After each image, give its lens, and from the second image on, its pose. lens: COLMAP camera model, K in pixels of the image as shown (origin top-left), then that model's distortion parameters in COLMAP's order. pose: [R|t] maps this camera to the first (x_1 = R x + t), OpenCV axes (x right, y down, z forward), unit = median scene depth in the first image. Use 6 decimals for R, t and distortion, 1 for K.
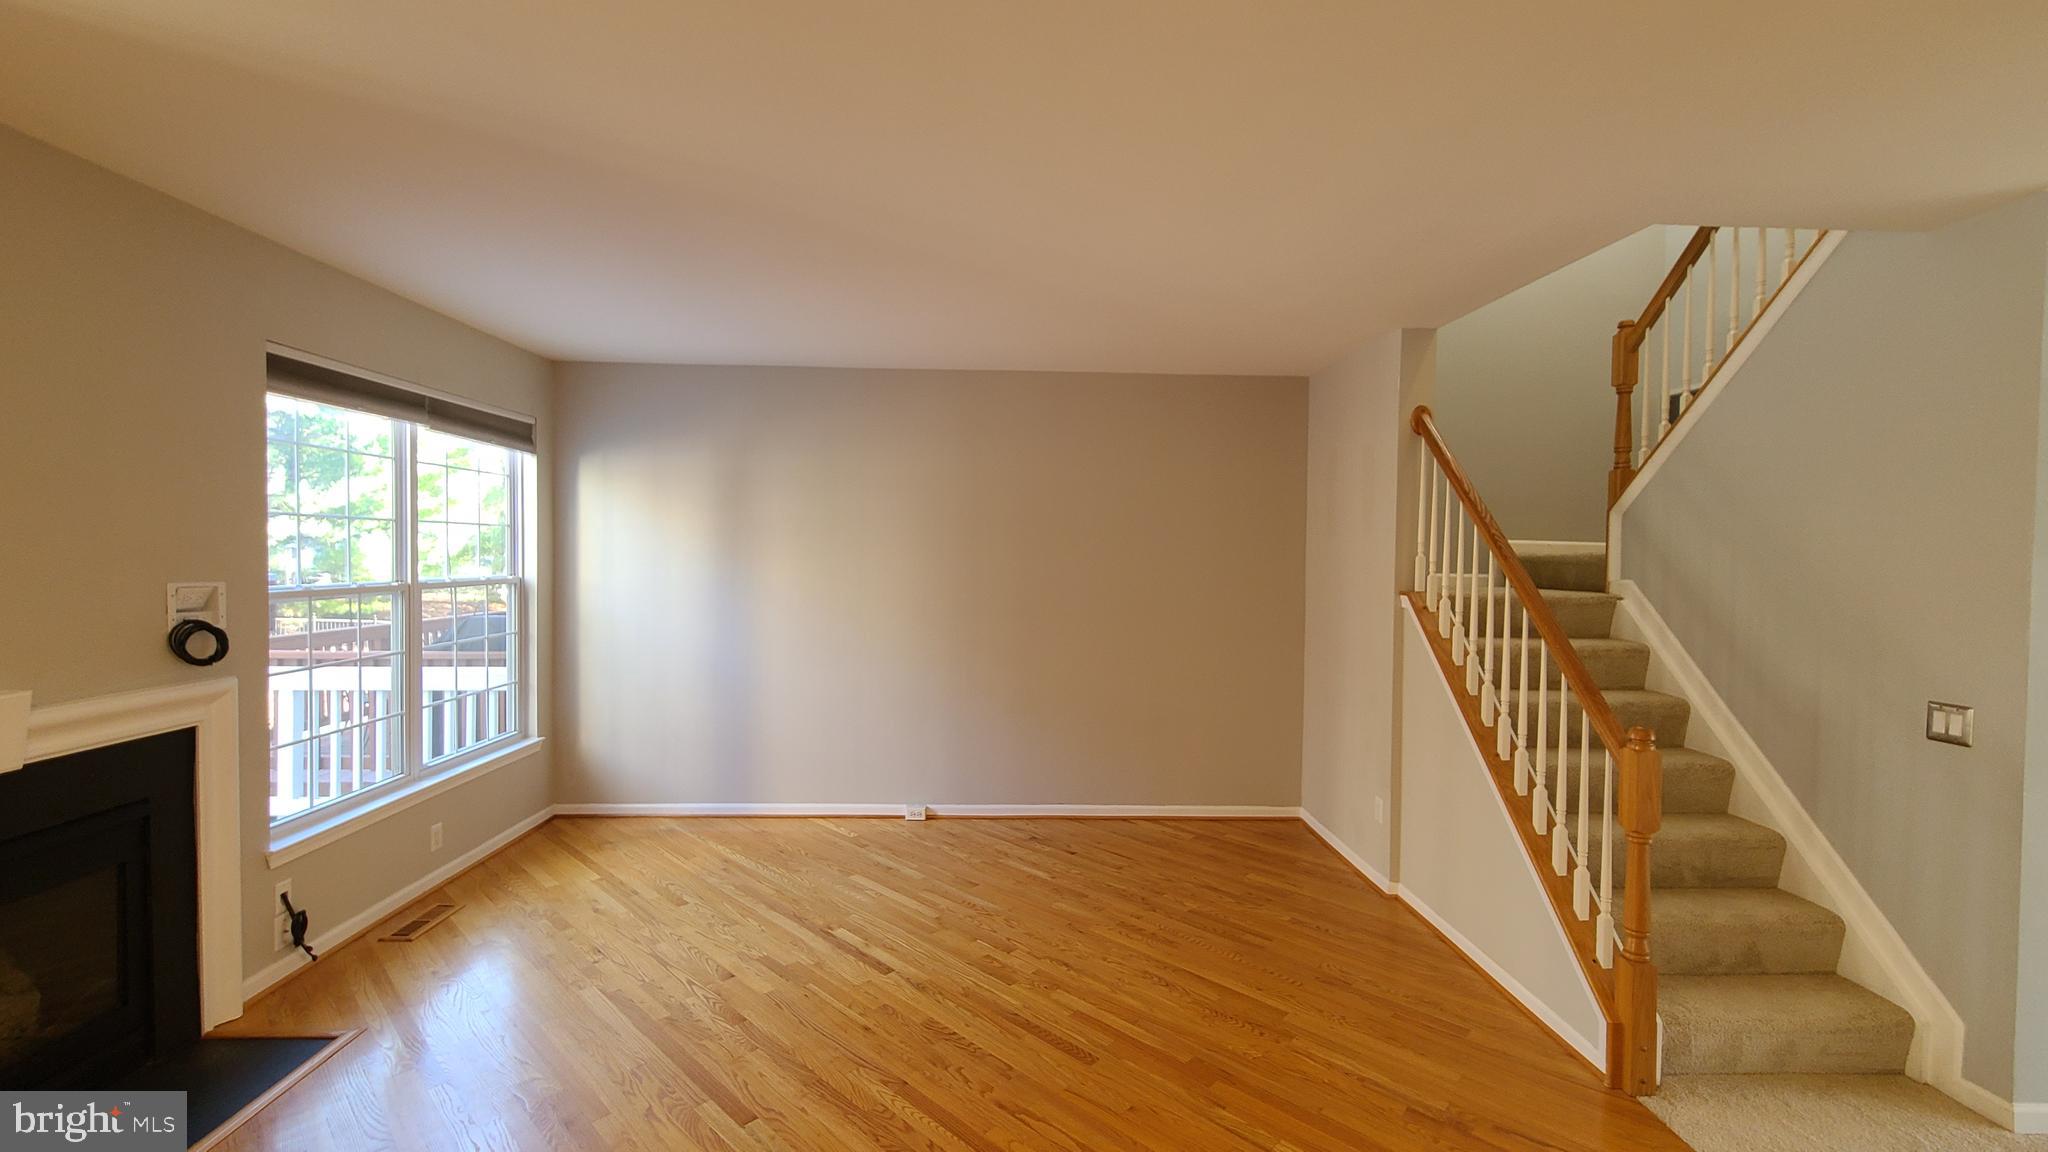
lens RADIAL K [[839.3, 0, 1021.7], [0, 839.3, 574.6], [0, 0, 1]] dist [-0.002392, -0.000401]
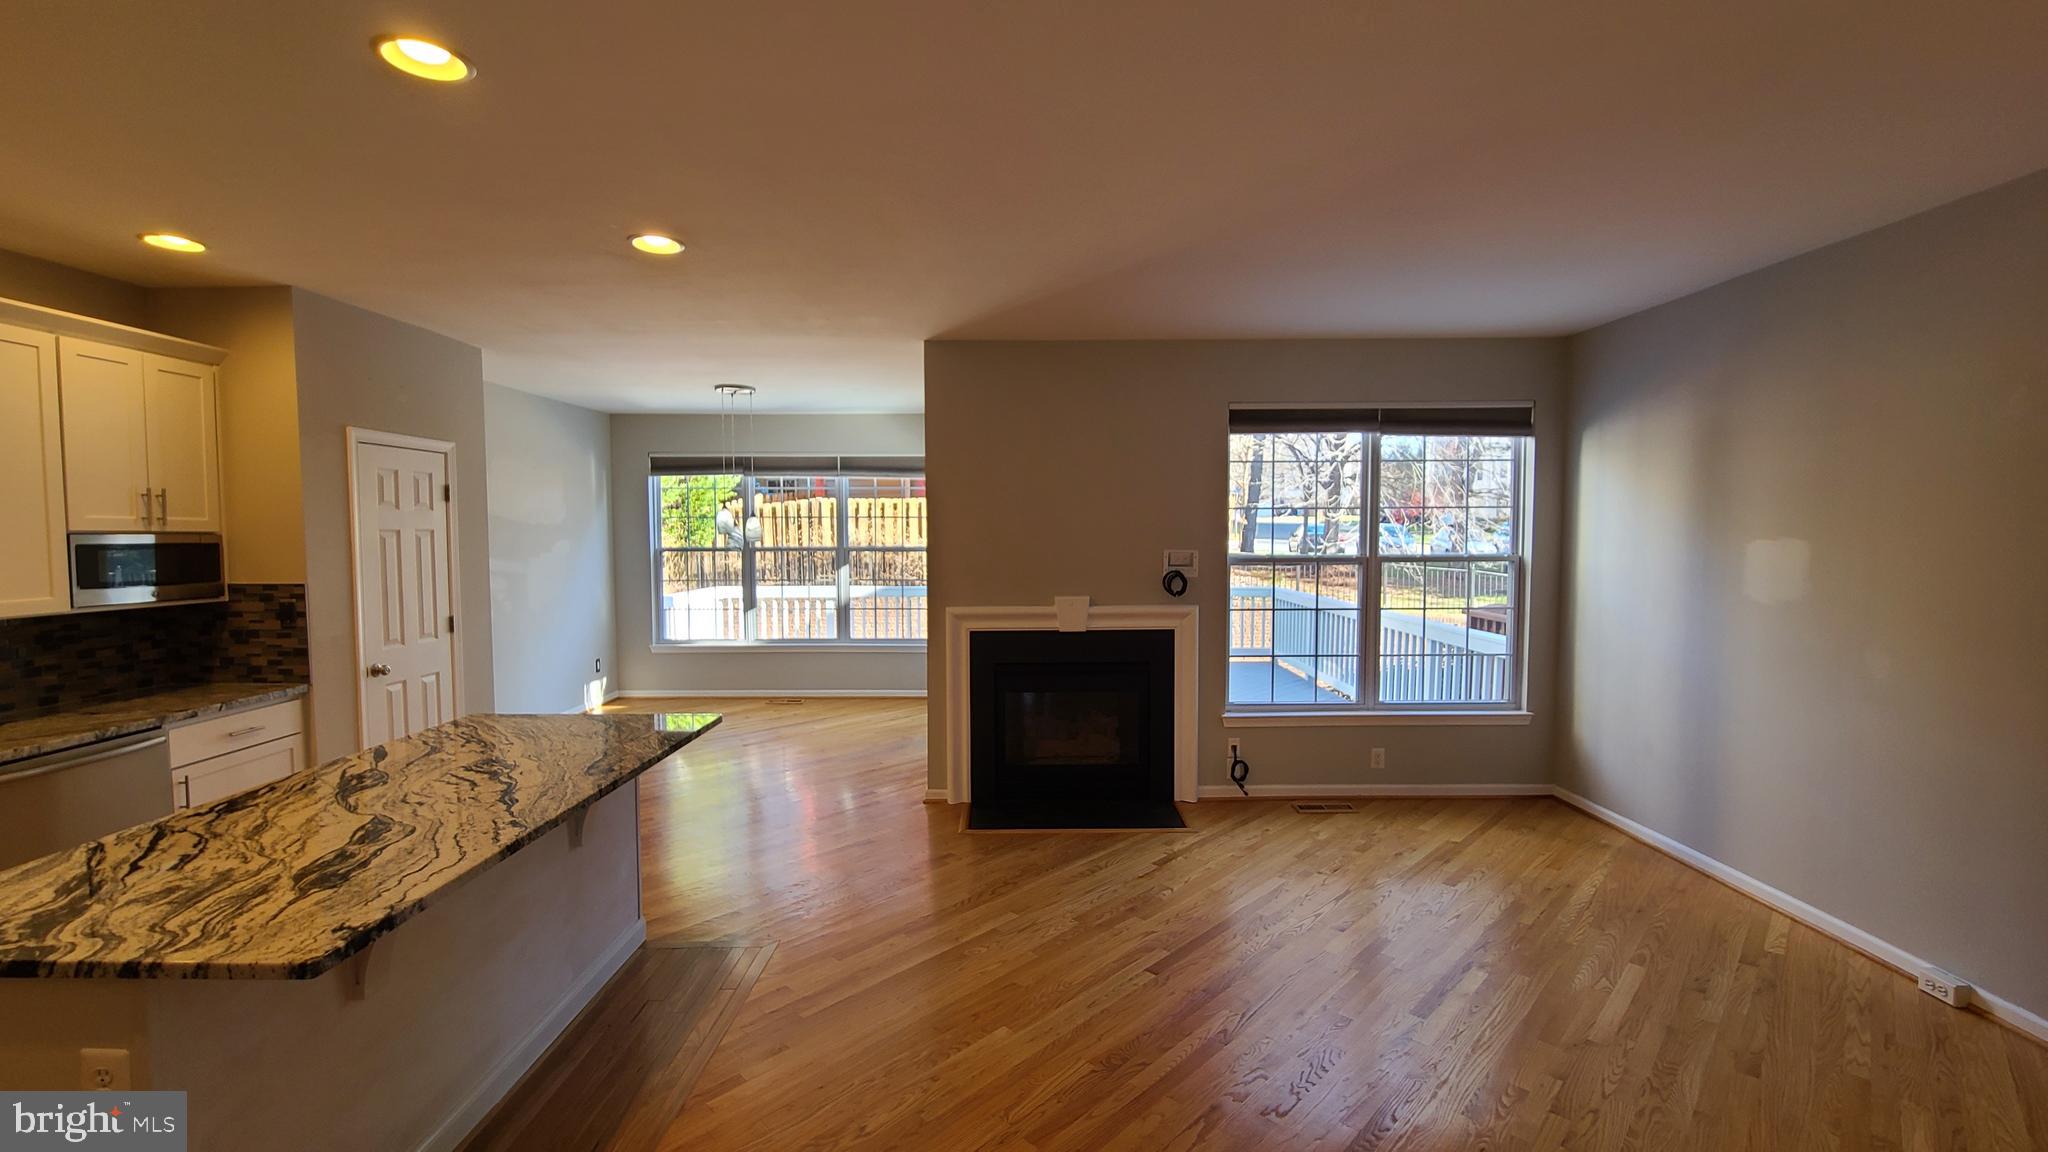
lens RADIAL K [[839.3, 0, 1023.6], [0, 839.3, 573.0], [0, 0, 1]] dist [-0.002392, -0.000401]
pose [[-0.035352, 0.038091, -0.998649, 0.566931], [-0.022976, 0.998978, 0.038917, -0.002640], [0.999111, 0.024321, -0.034441, 0.501201]]
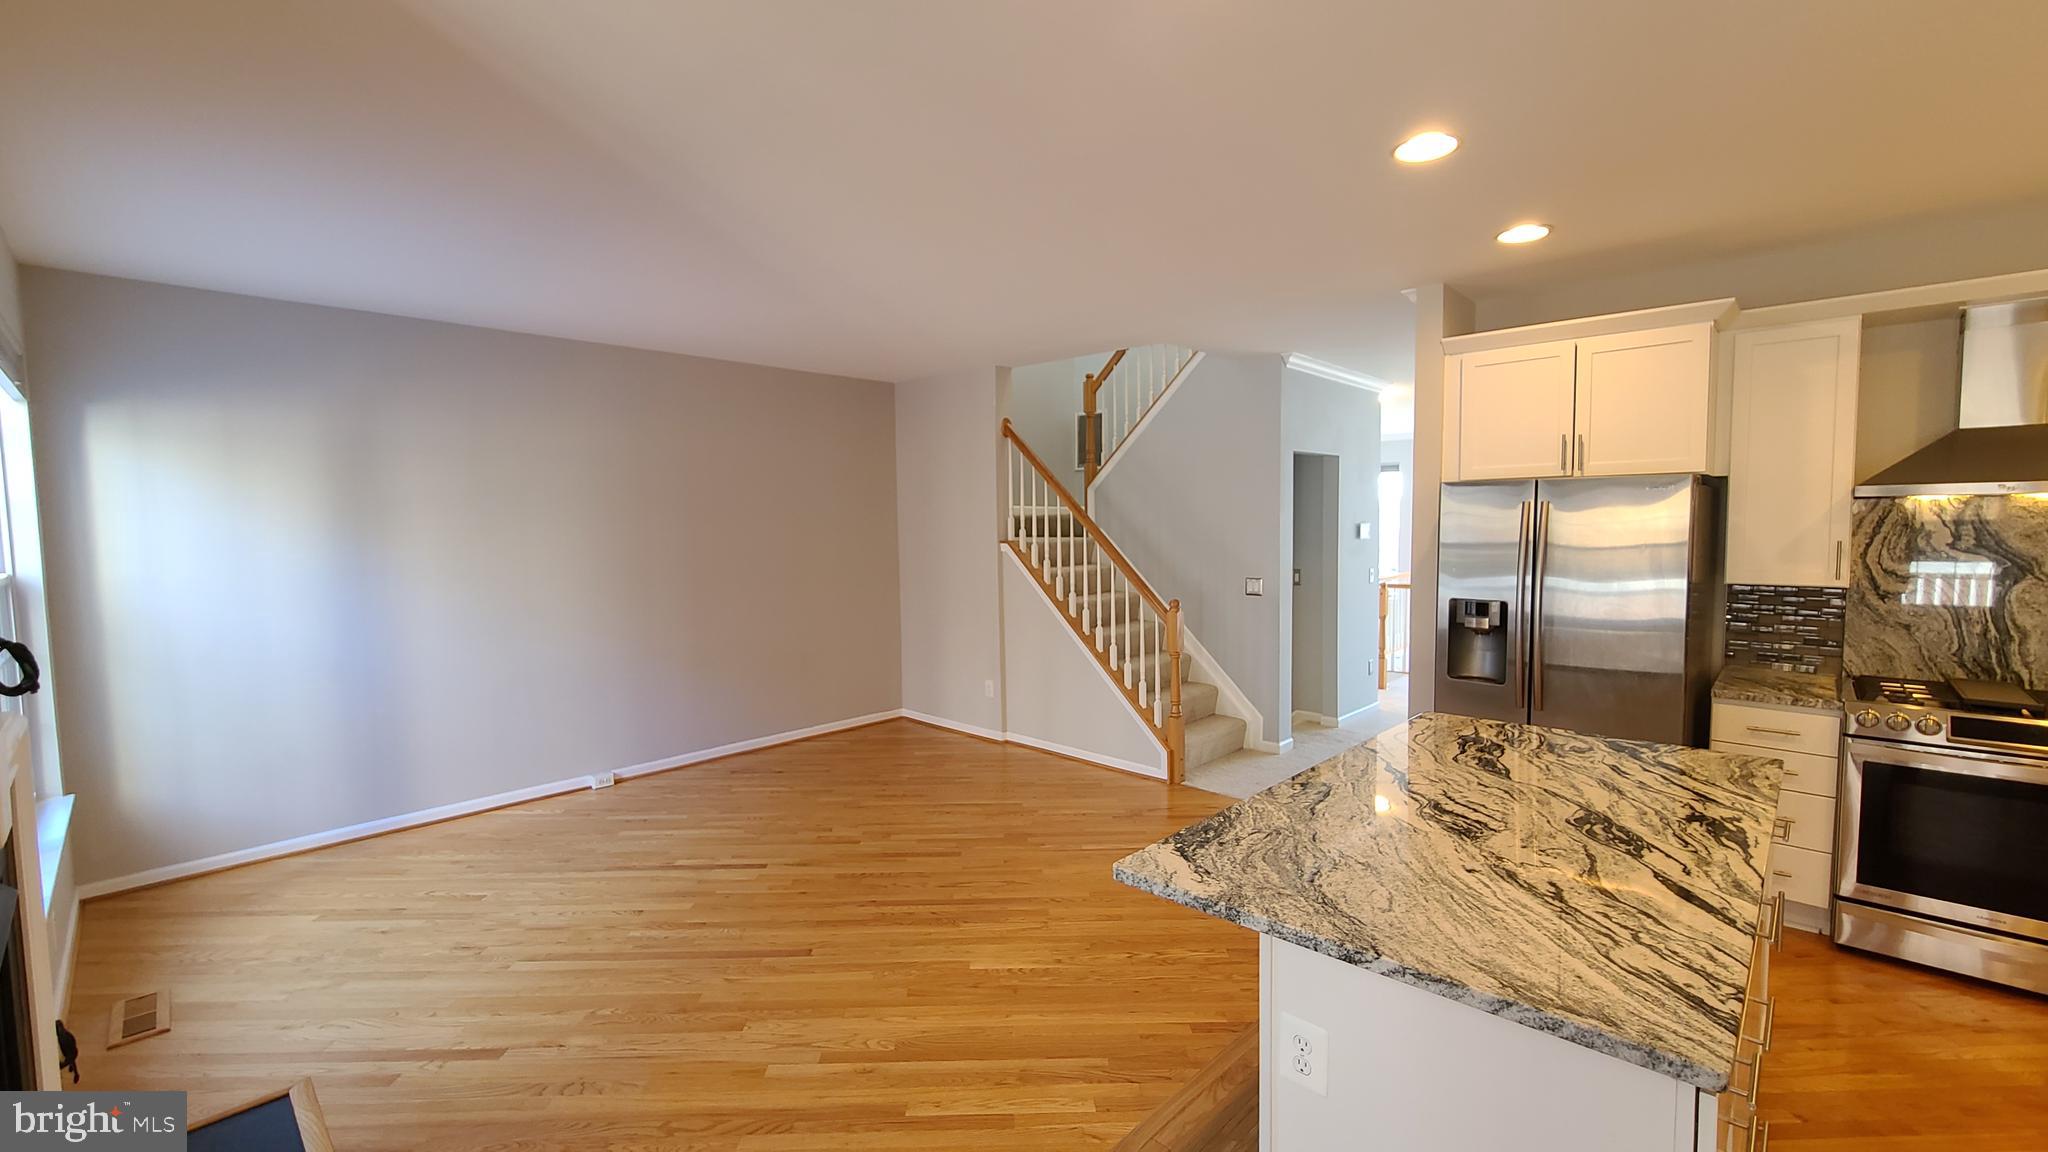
lens RADIAL K [[839.3, 0, 1023.8], [0, 839.3, 574.2], [0, 0, 1]] dist [-0.002392, -0.000401]
pose [[0.708974, -0.067203, 0.702025, -0.586347], [0.040024, 0.997679, 0.055085, -0.002017], [-0.704098, -0.010955, 0.710018, -0.103315]]
